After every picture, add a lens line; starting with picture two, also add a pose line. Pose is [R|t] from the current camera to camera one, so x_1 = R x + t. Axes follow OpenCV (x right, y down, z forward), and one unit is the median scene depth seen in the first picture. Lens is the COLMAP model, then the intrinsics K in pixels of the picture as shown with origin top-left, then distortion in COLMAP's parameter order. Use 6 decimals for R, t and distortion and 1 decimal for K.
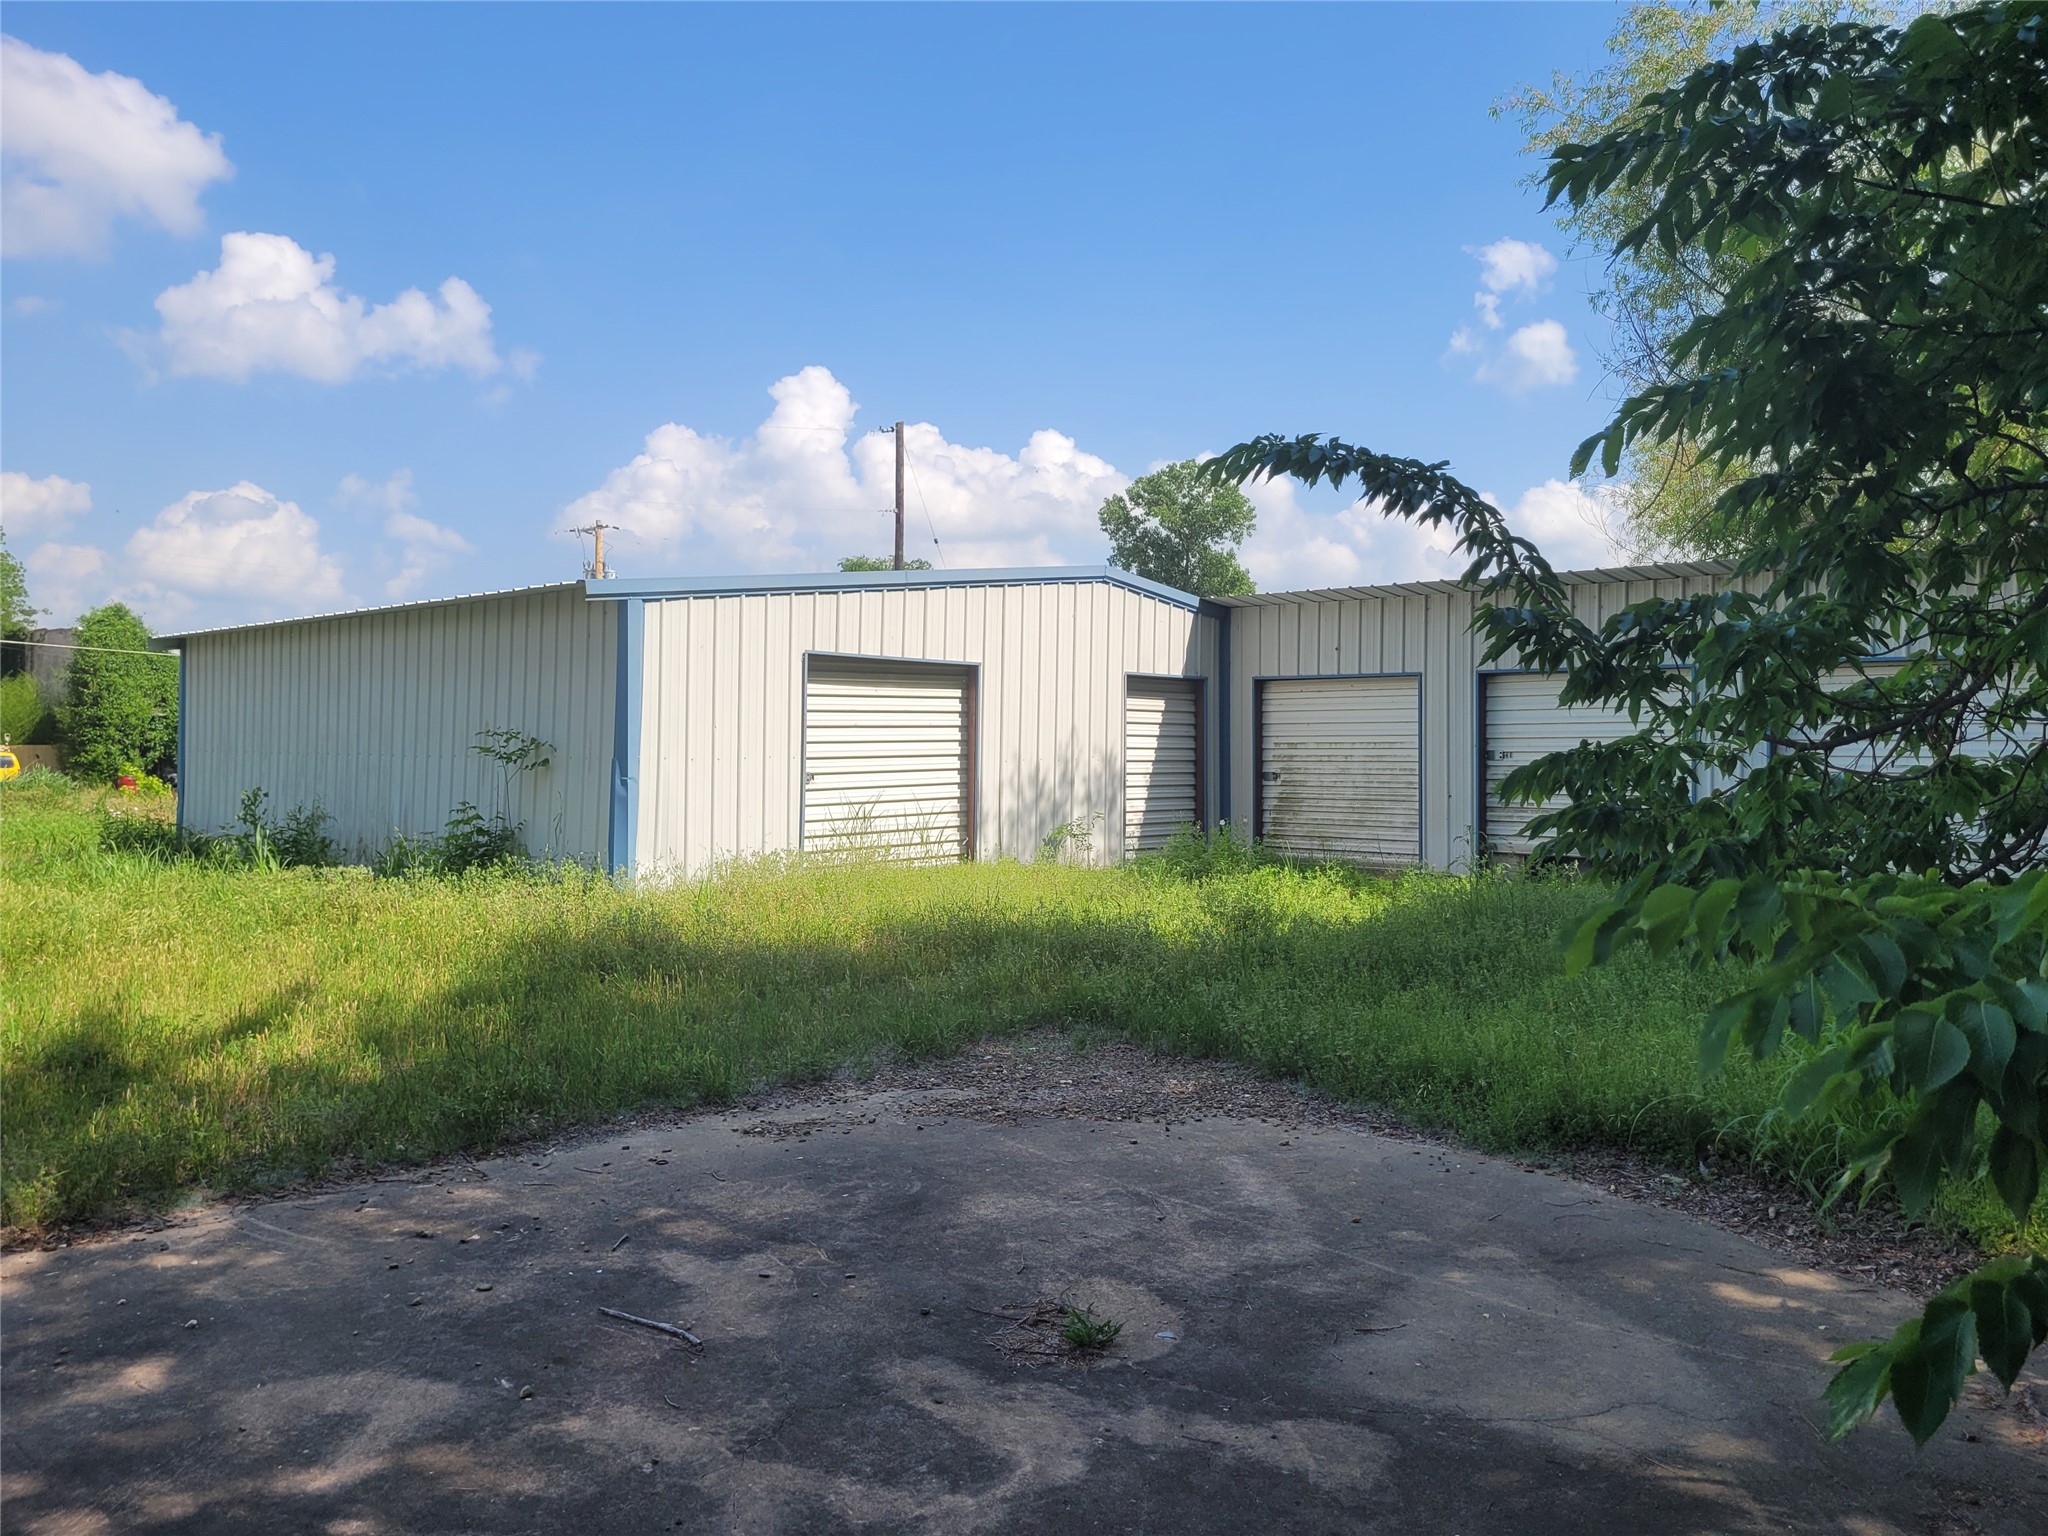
lens RADIAL K [[1519.0, 0, 1015.5], [0, 1519.0, 762.2], [0, 0, 1]] dist [0.002853, -0.046684]
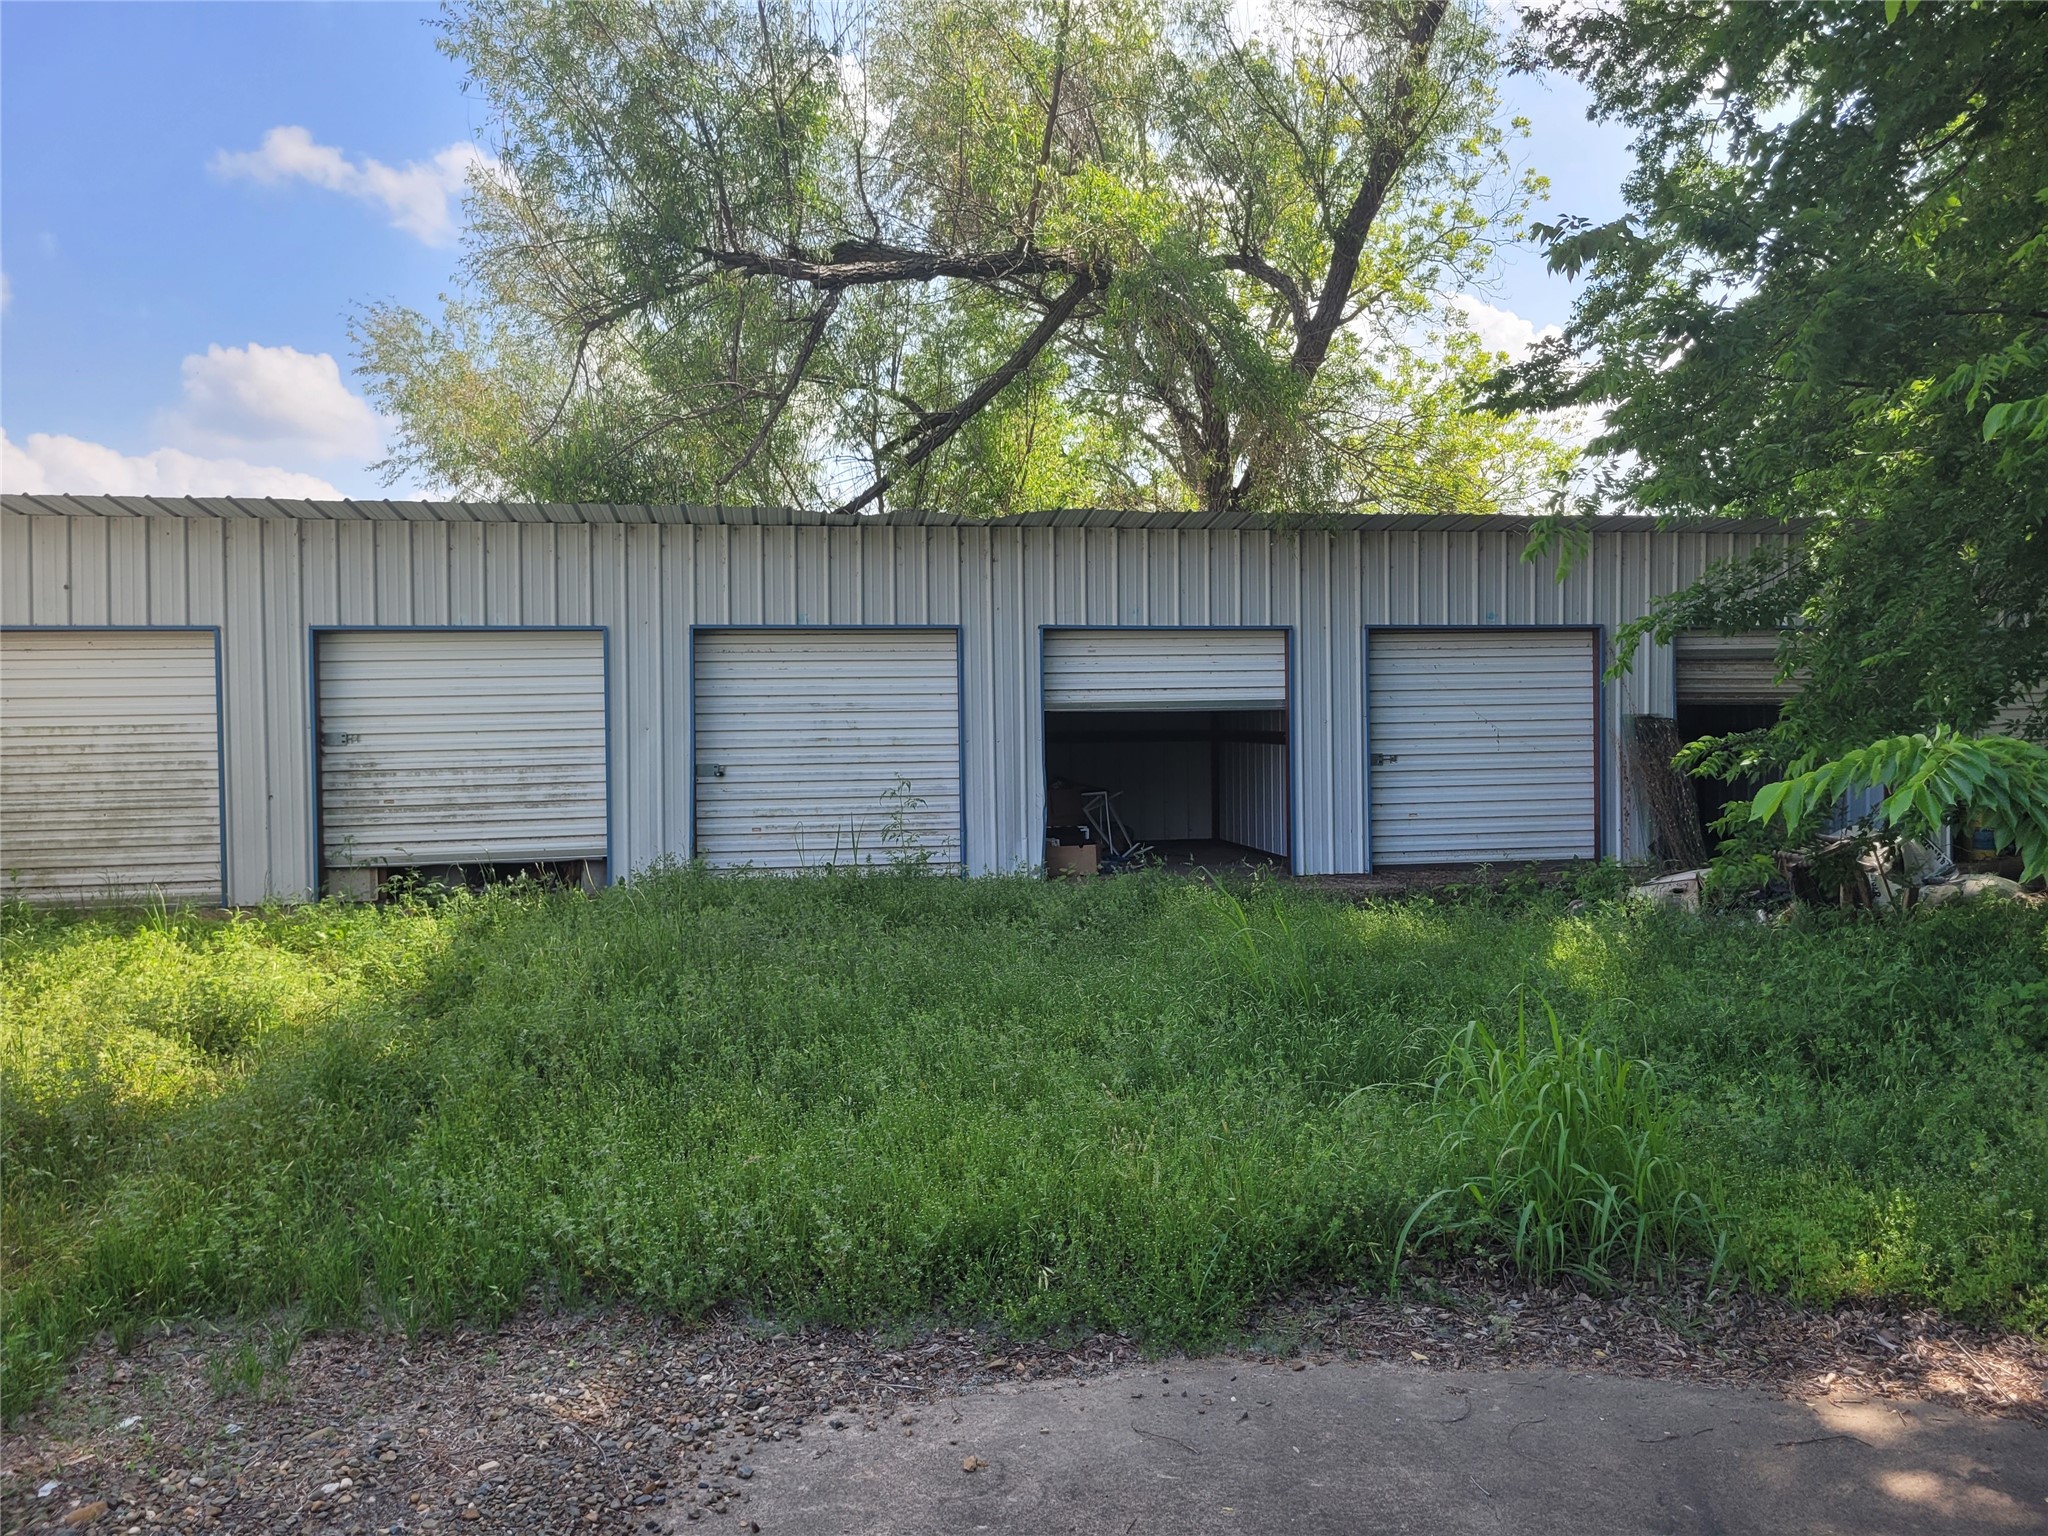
lens RADIAL K [[1519.0, 0, 1015.5], [0, 1519.0, 762.2], [0, 0, 1]] dist [0.002853, -0.046684]
pose [[0.524297, -0.040271, 0.850583, -0.075405], [0.022360, 0.999188, 0.033524, -0.005567], [-0.851242, 0.001442, 0.524771, 0.161104]]
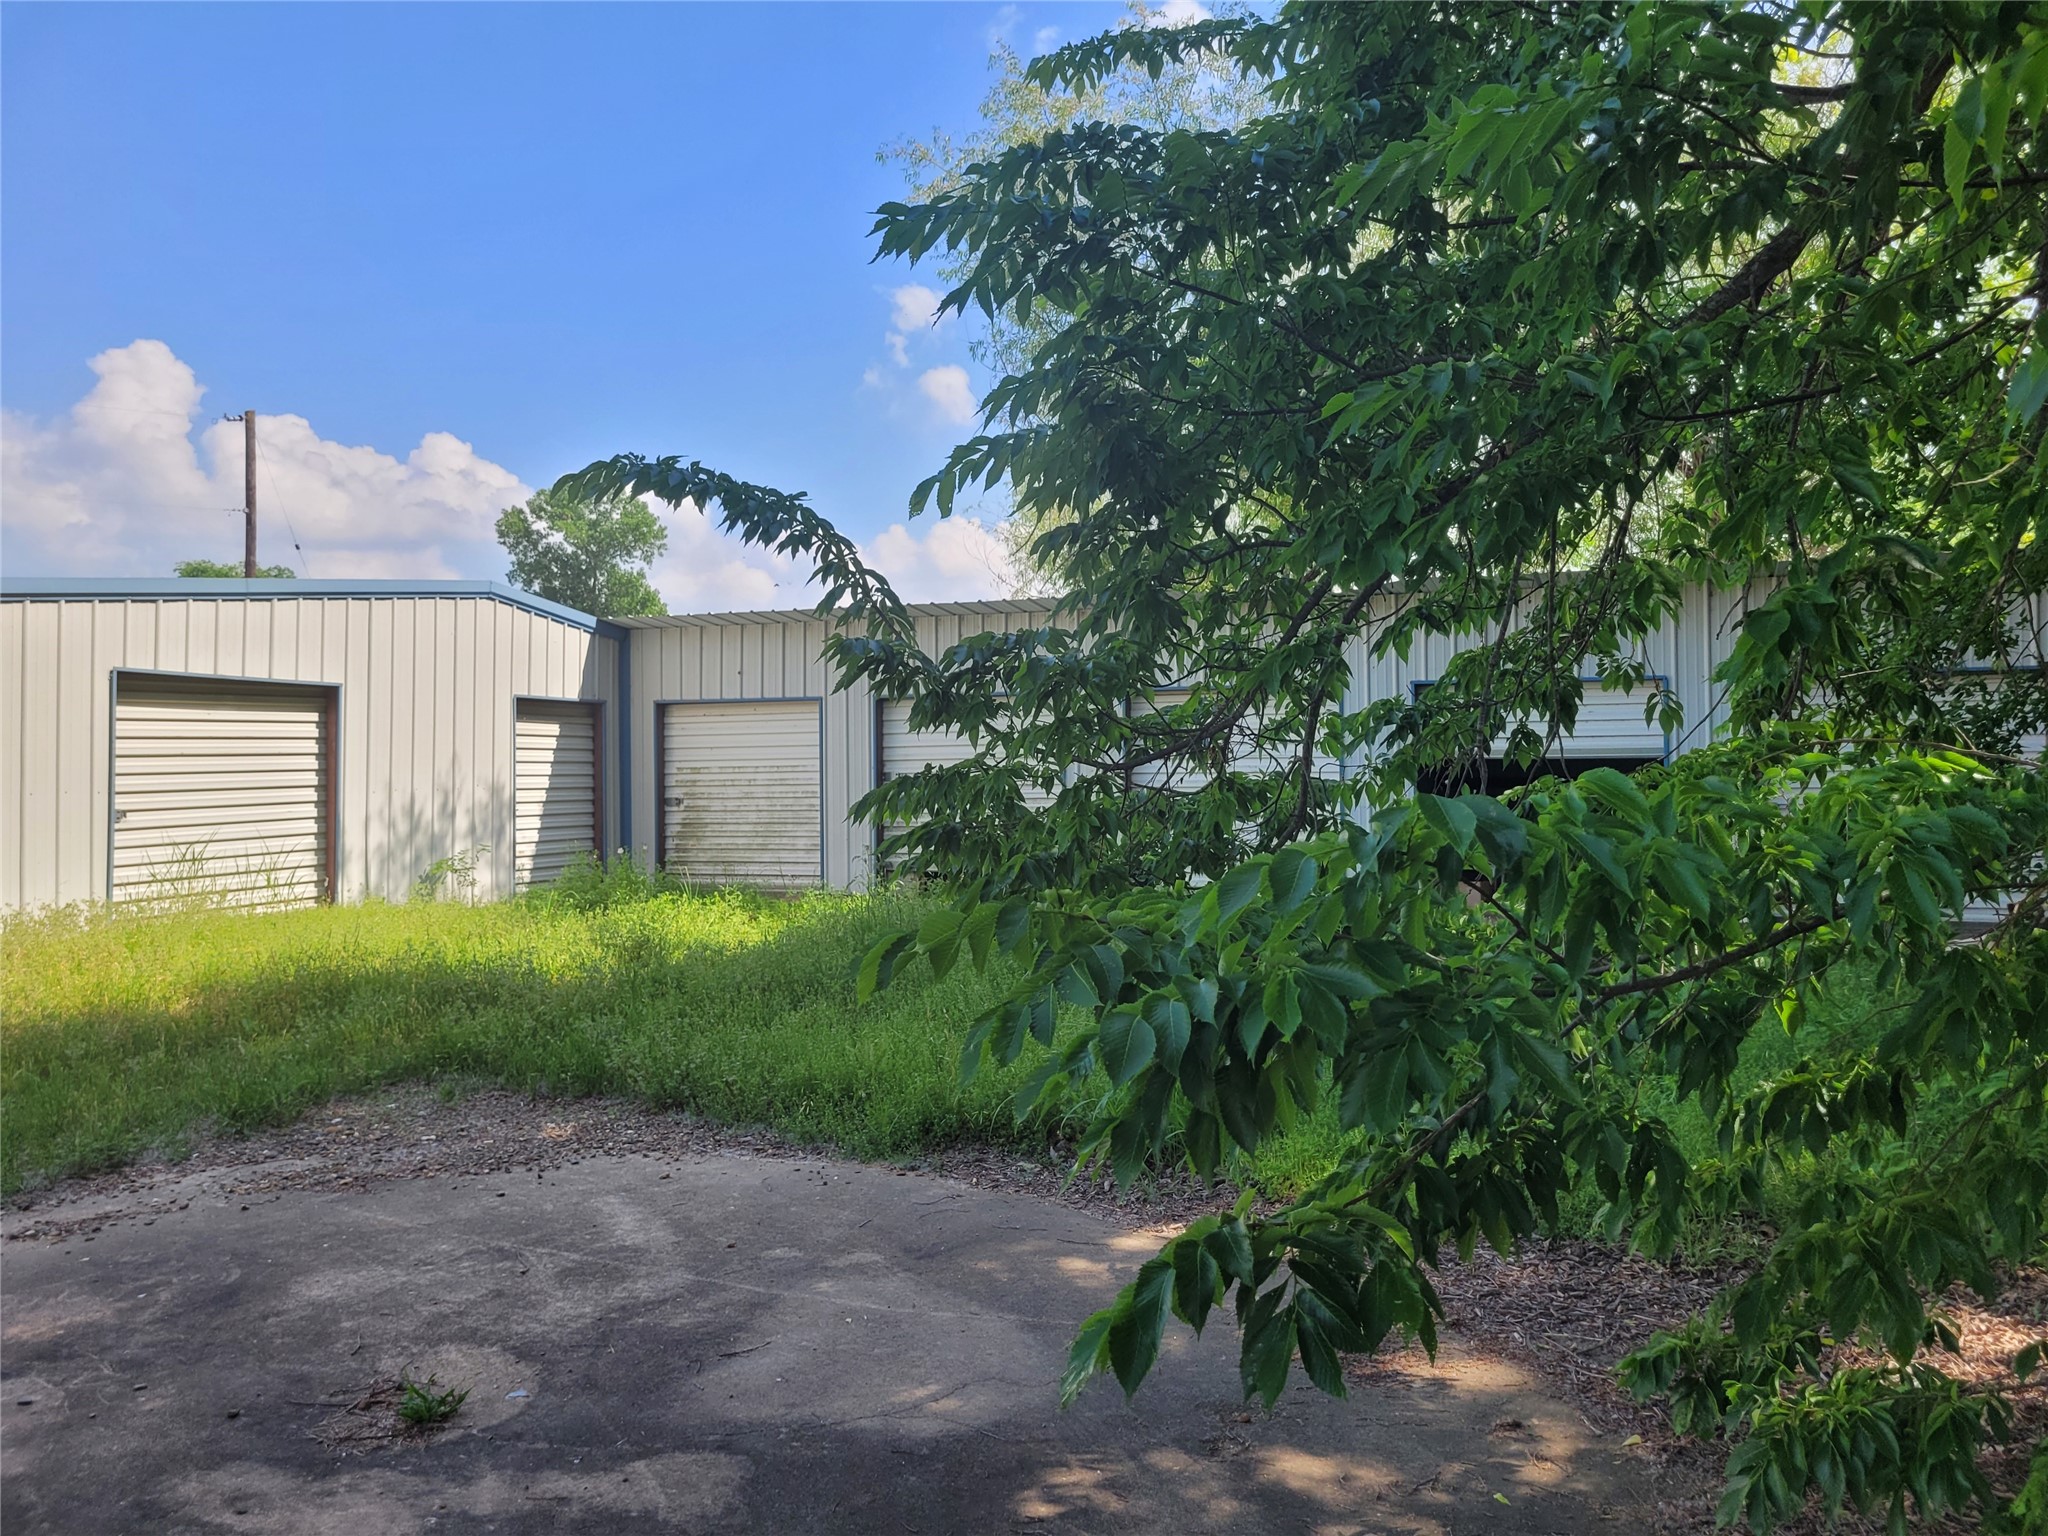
lens RADIAL K [[1519.0, 0, 1015.5], [0, 1519.0, 762.2], [0, 0, 1]] dist [0.002853, -0.046684]
pose [[0.910801, -0.010984, 0.412700, -0.019510], [0.017921, 0.999756, -0.012943, 0.000167], [-0.412457, 0.019184, 0.910775, 0.008119]]
